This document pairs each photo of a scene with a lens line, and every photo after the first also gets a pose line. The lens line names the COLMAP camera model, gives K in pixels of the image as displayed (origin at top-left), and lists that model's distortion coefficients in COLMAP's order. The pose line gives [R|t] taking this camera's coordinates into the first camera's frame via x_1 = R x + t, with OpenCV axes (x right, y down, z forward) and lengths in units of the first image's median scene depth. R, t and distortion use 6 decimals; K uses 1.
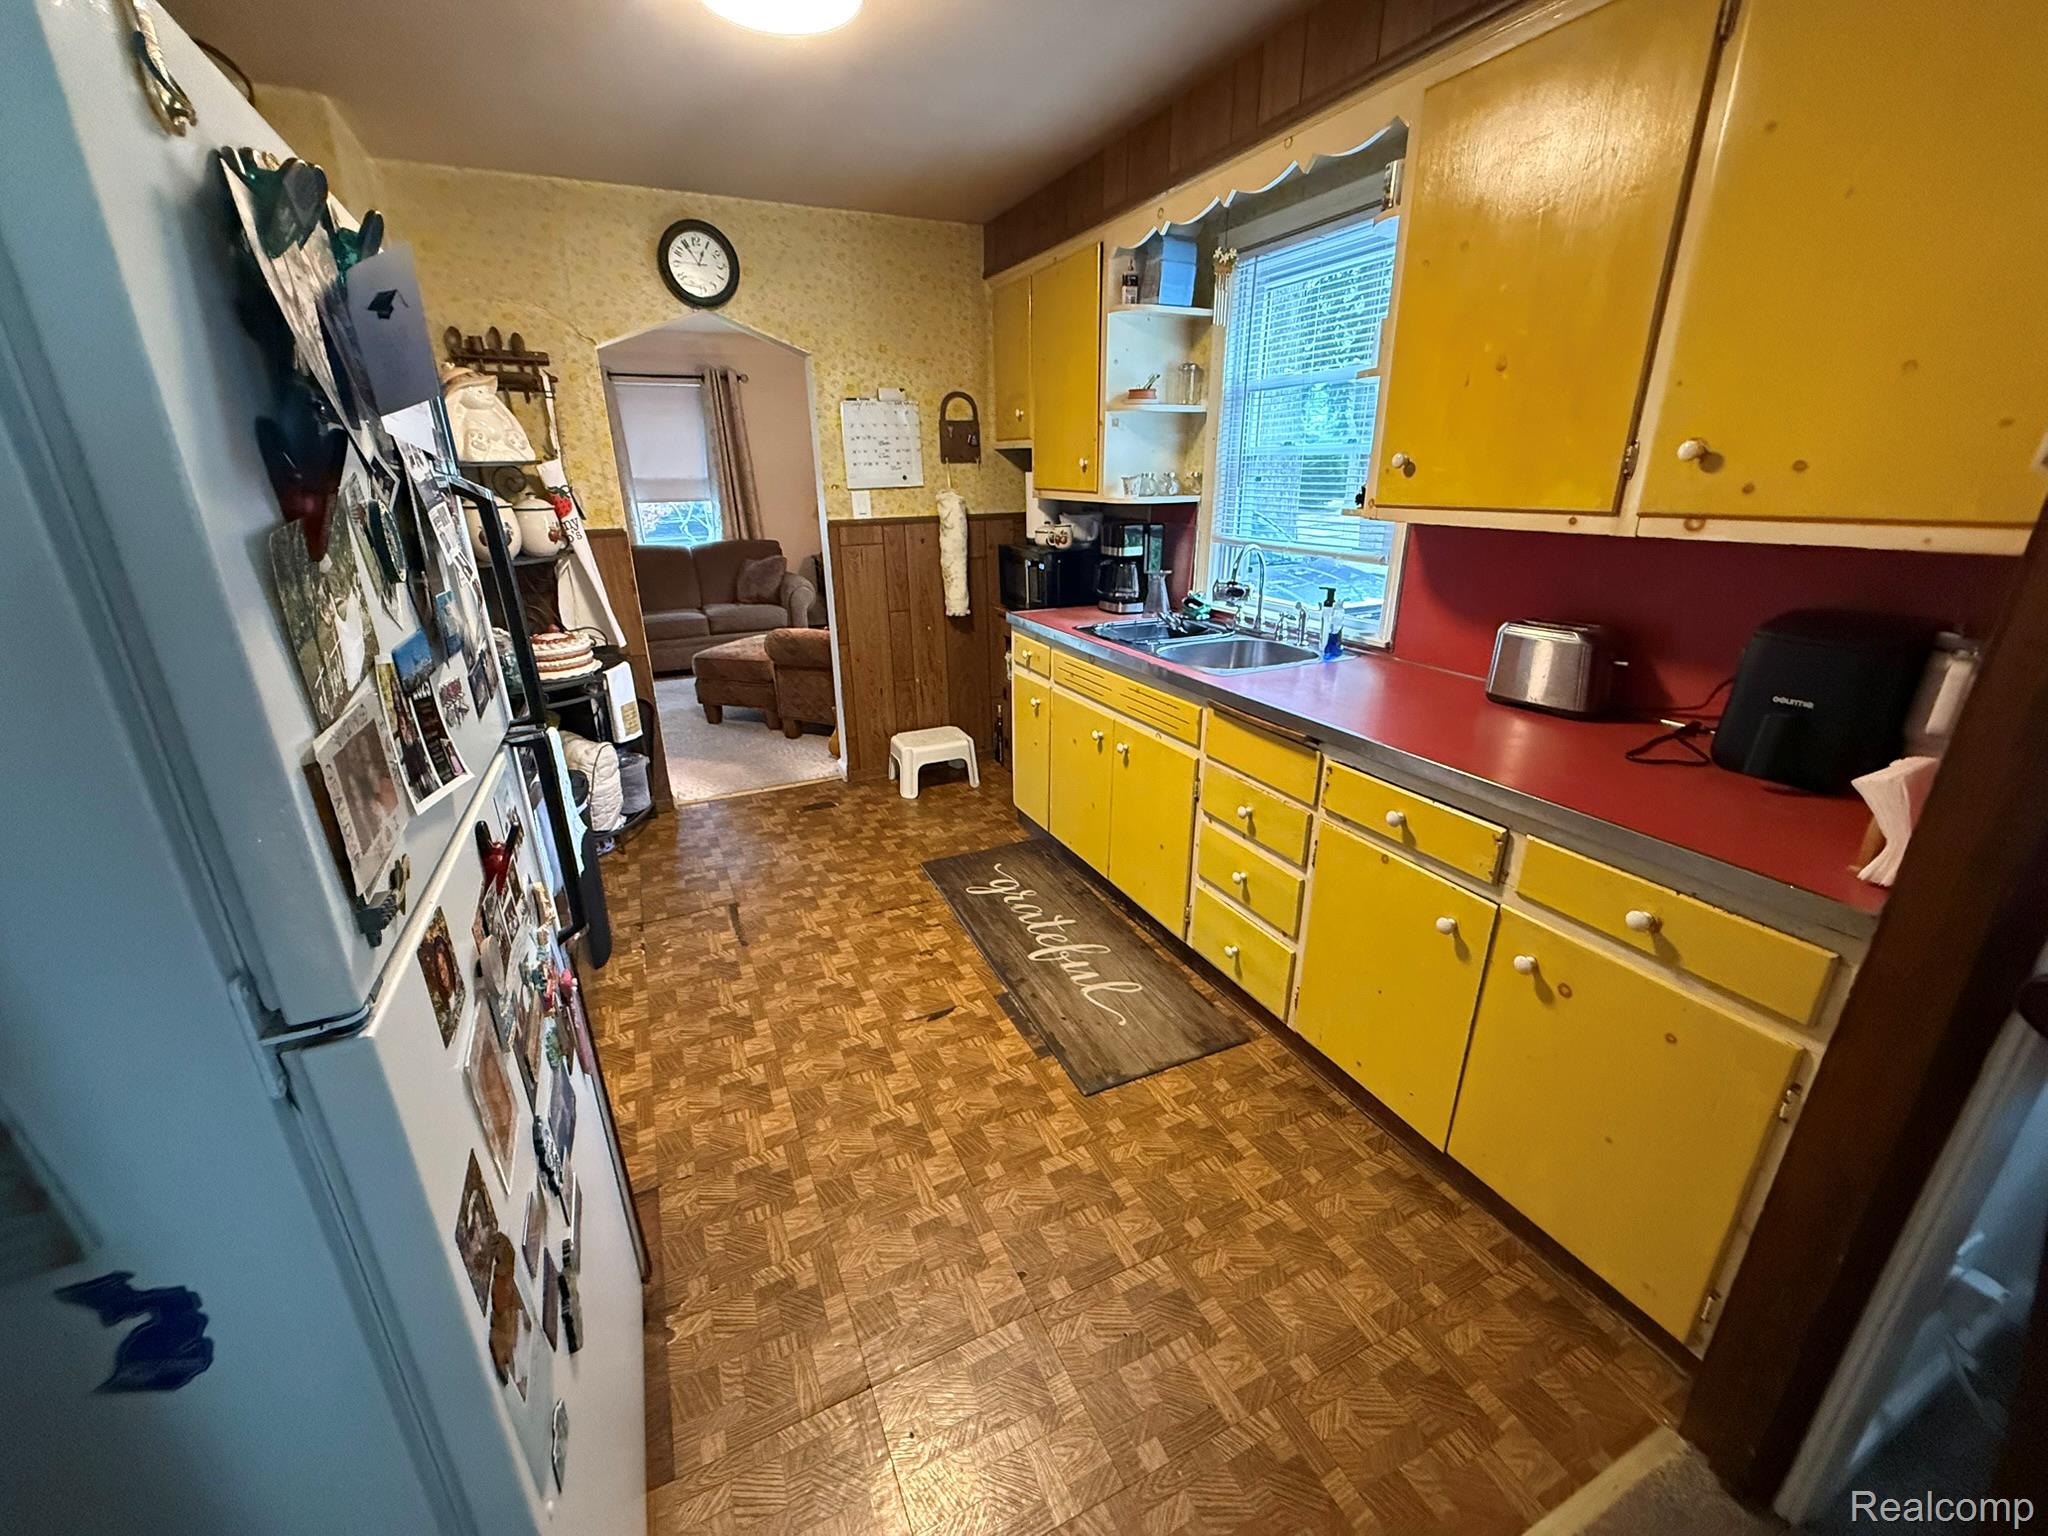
lens RADIAL K [[818.5, 0, 1024.4], [0, 818.5, 770.8], [0, 0, 1]] dist [-0.001258, -0.000092]
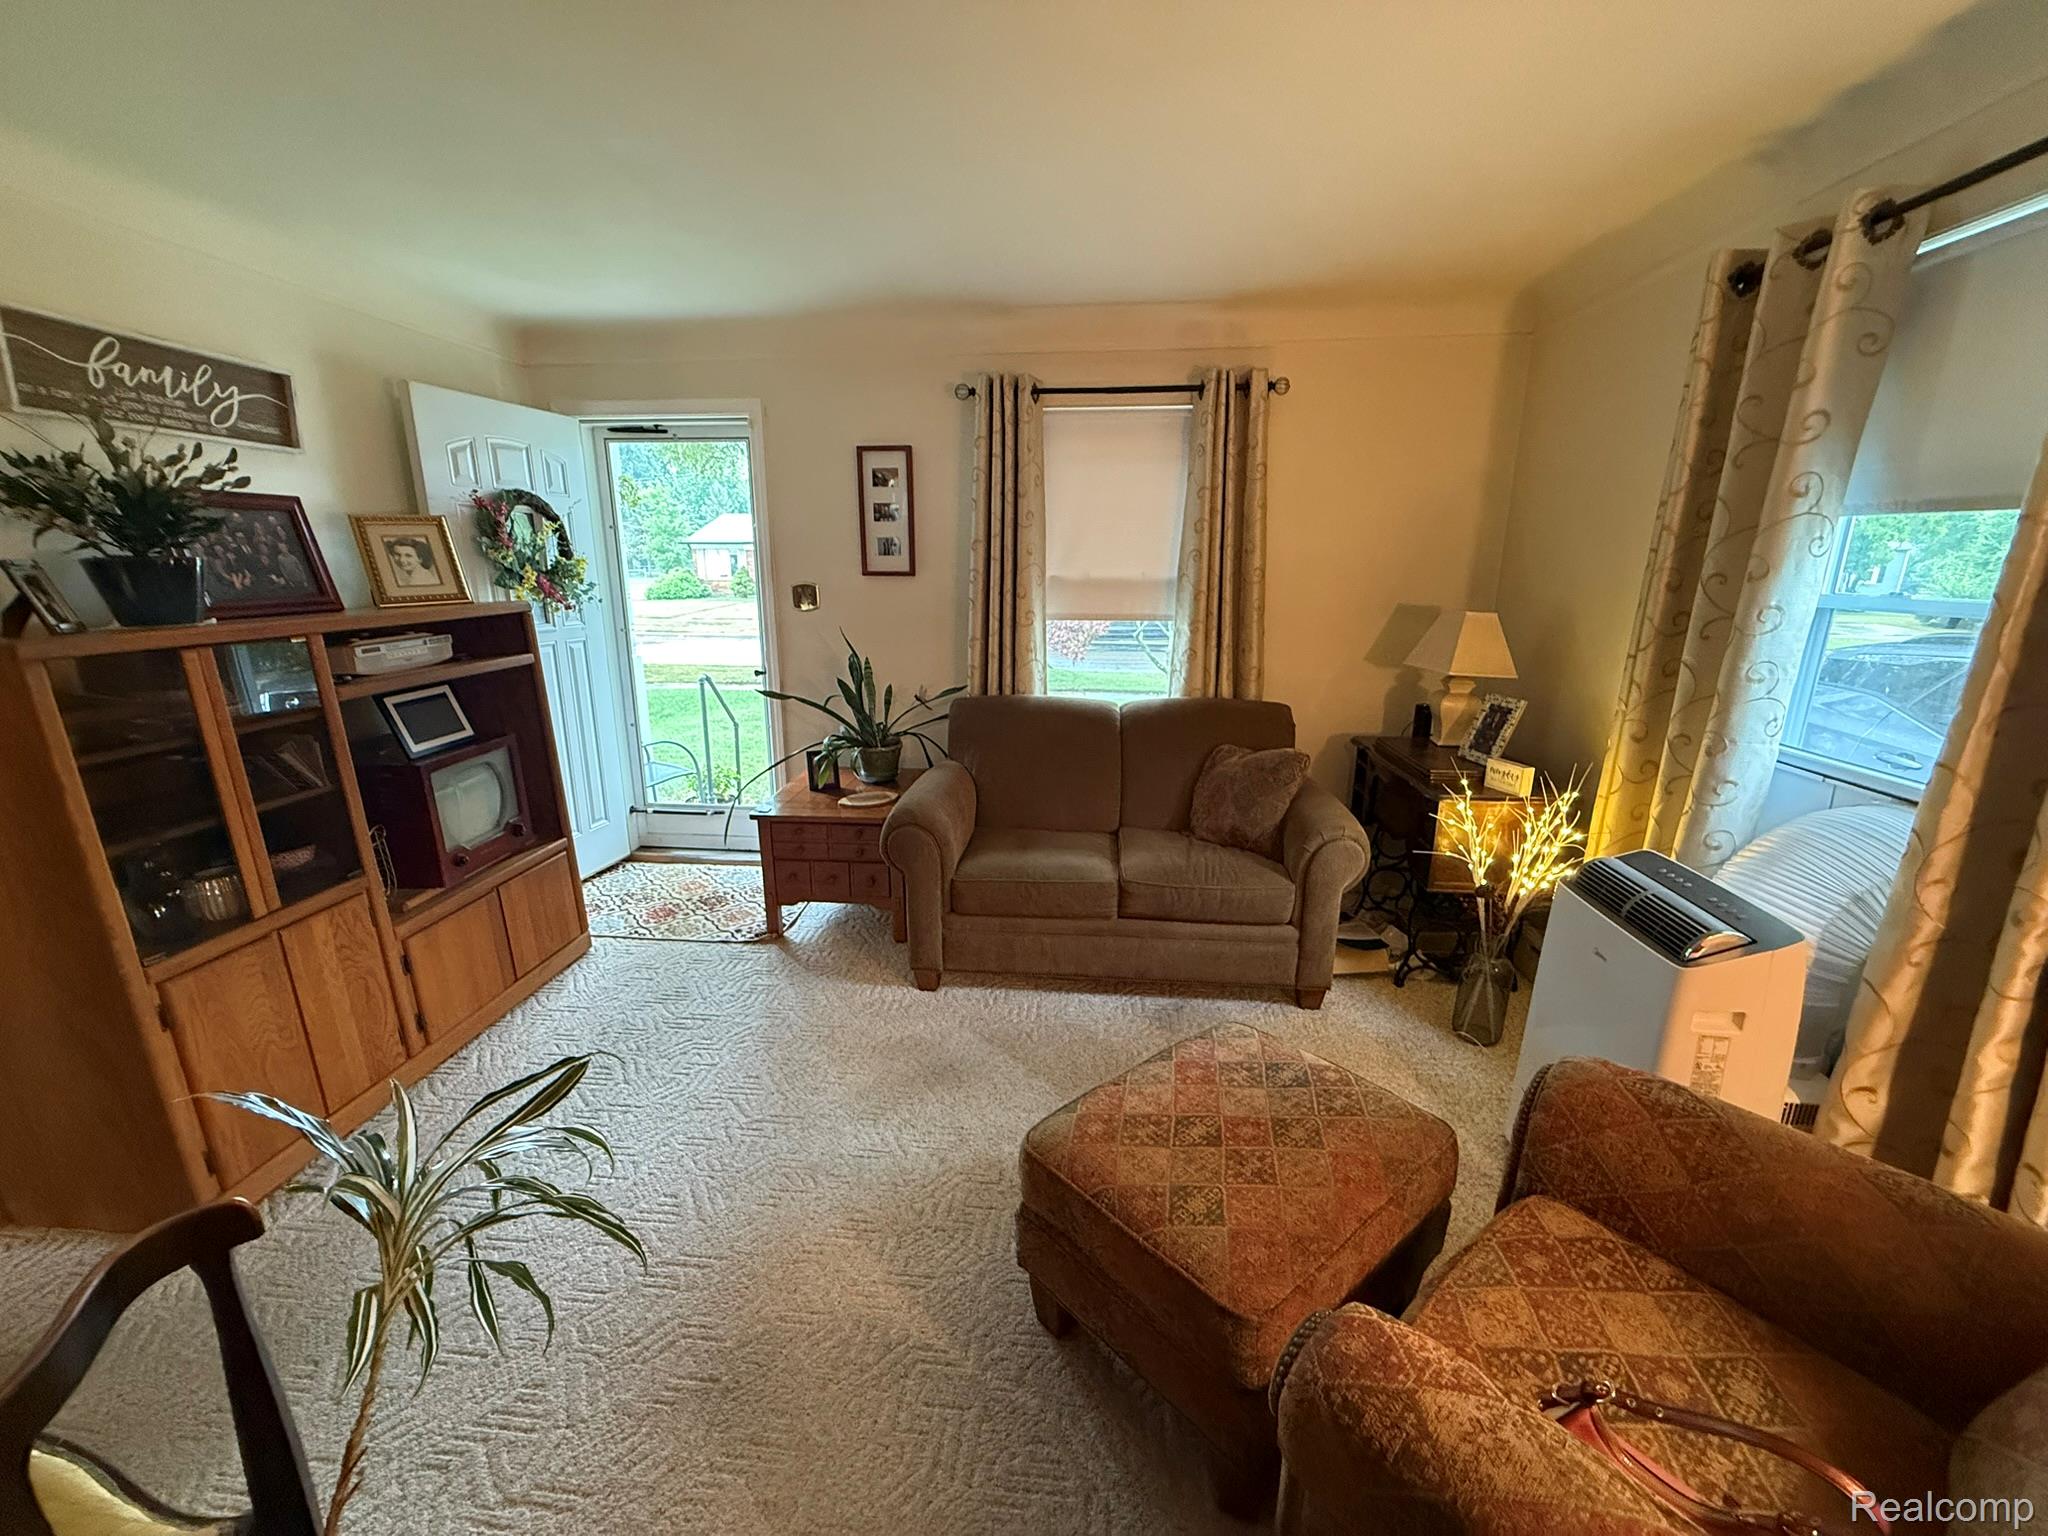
lens RADIAL K [[818.5, 0, 1022.0], [0, 818.5, 772.4], [0, 0, 1]] dist [-0.001258, -0.000092]
pose [[0.856529, 0.139125, -0.496993, -0.392770], [-0.186757, 0.981273, -0.047171, -0.390281], [0.481123, 0.133220, 0.866472, 1.041220]]
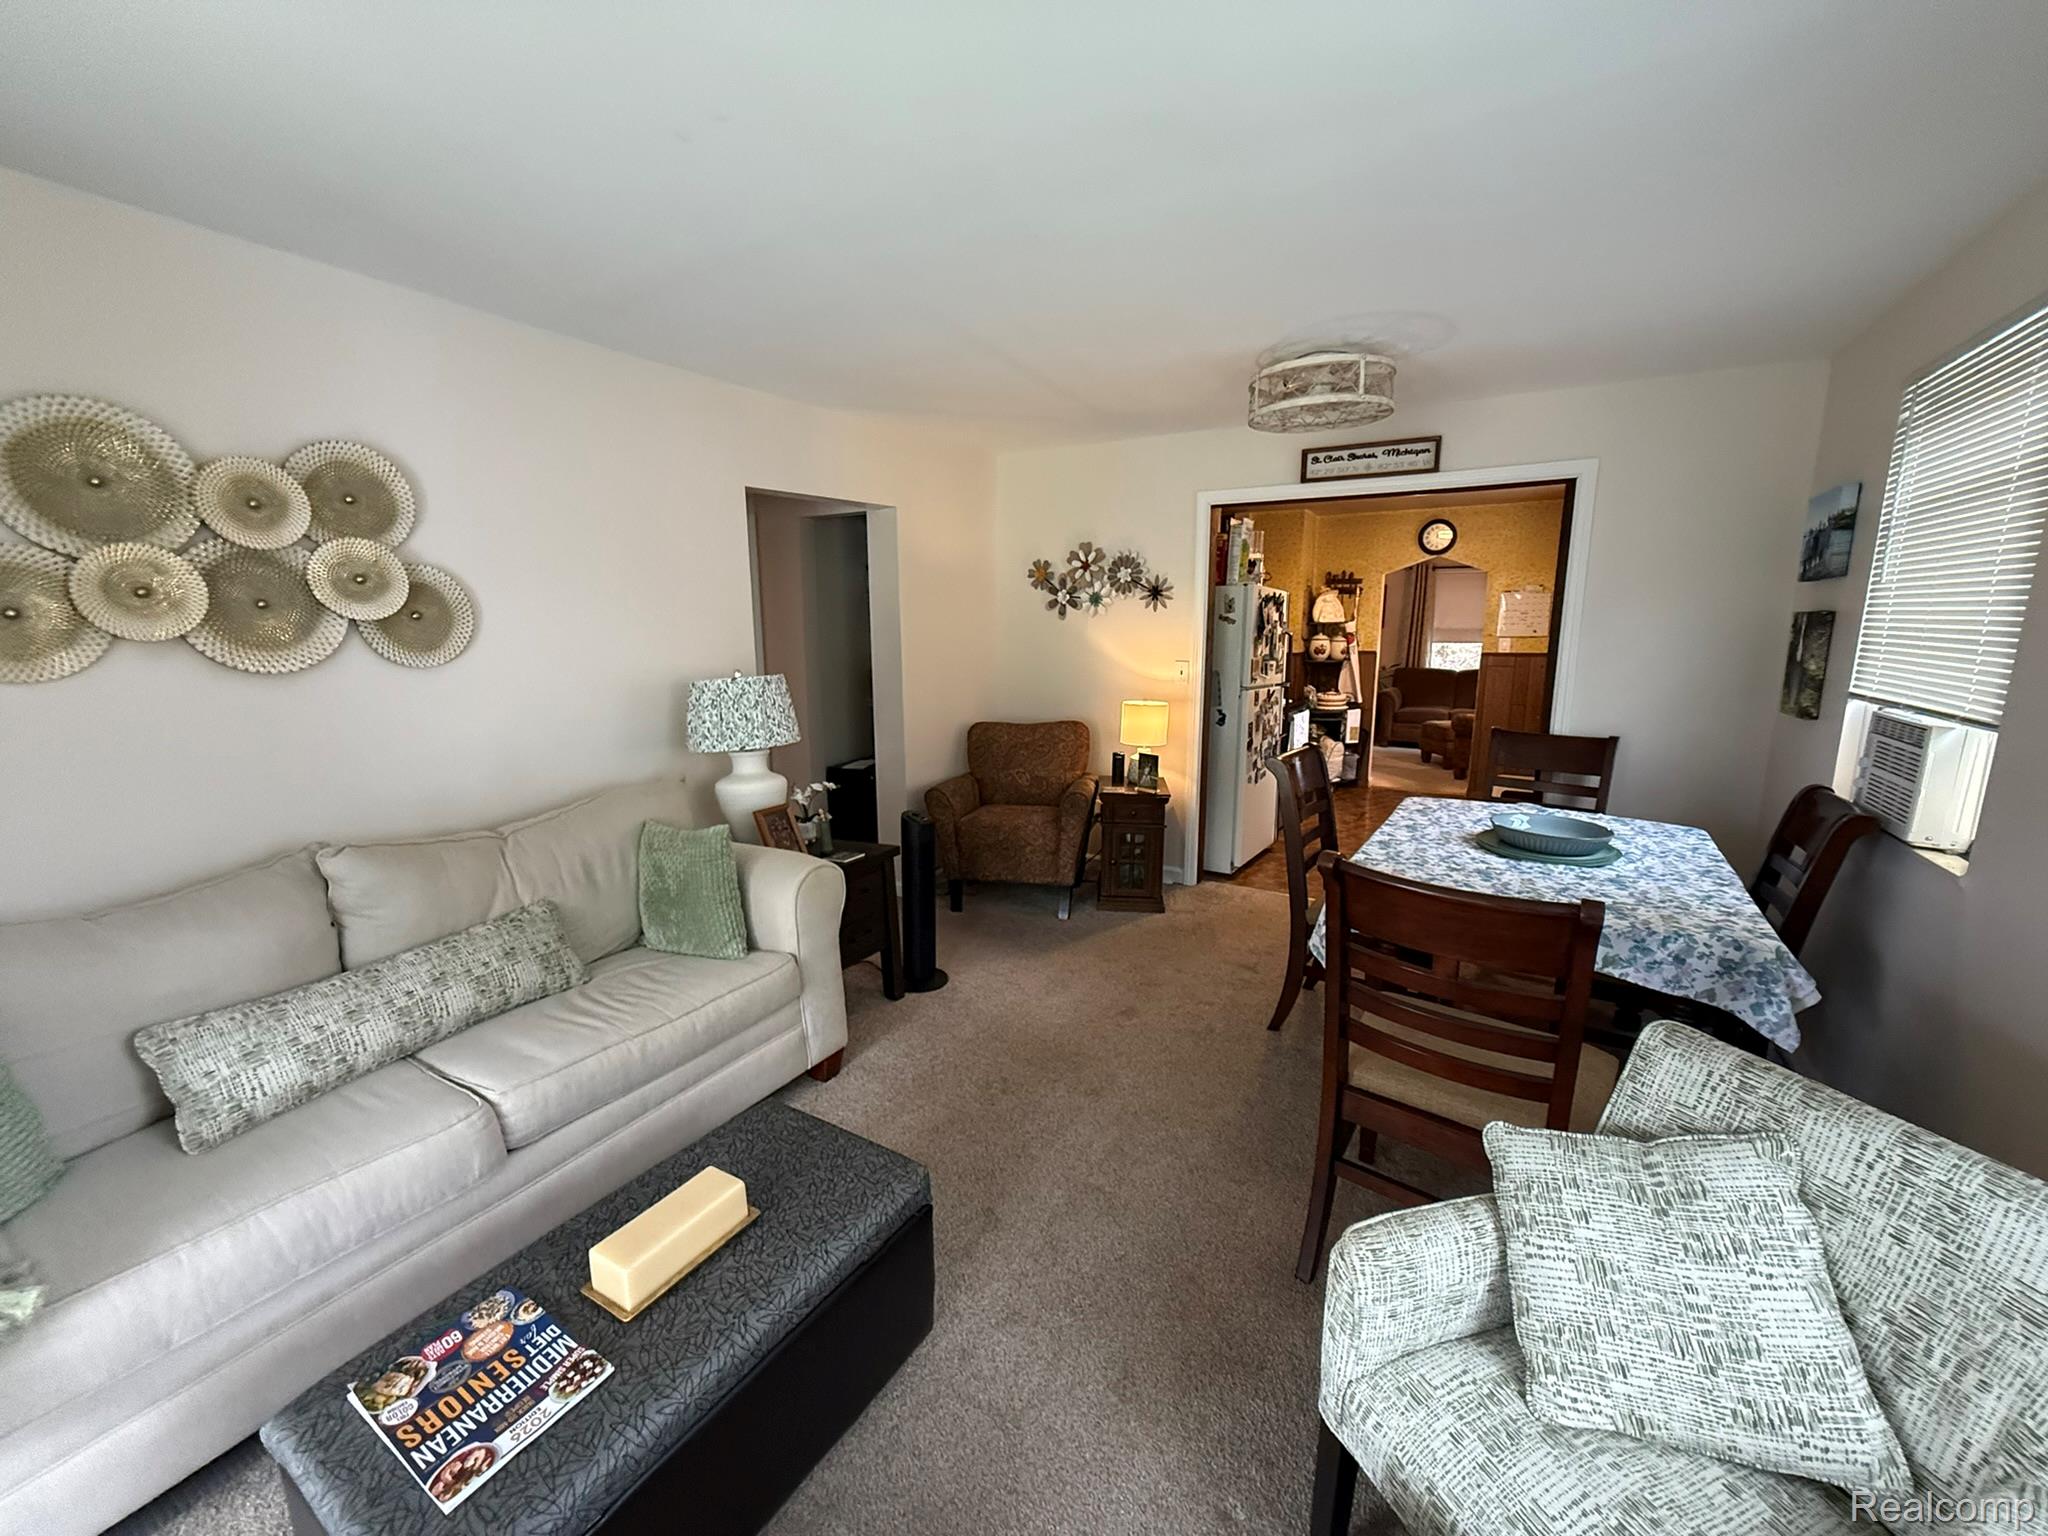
lens RADIAL K [[818.5, 0, 1017.8], [0, 818.5, 759.7], [0, 0, 1]] dist [-0.001258, -0.000092]
pose [[0.548526, 0.147958, -0.822938, 0.824471], [-0.291573, 0.956286, -0.022413, 0.308891], [0.783648, 0.252241, 0.567689, -0.915536]]
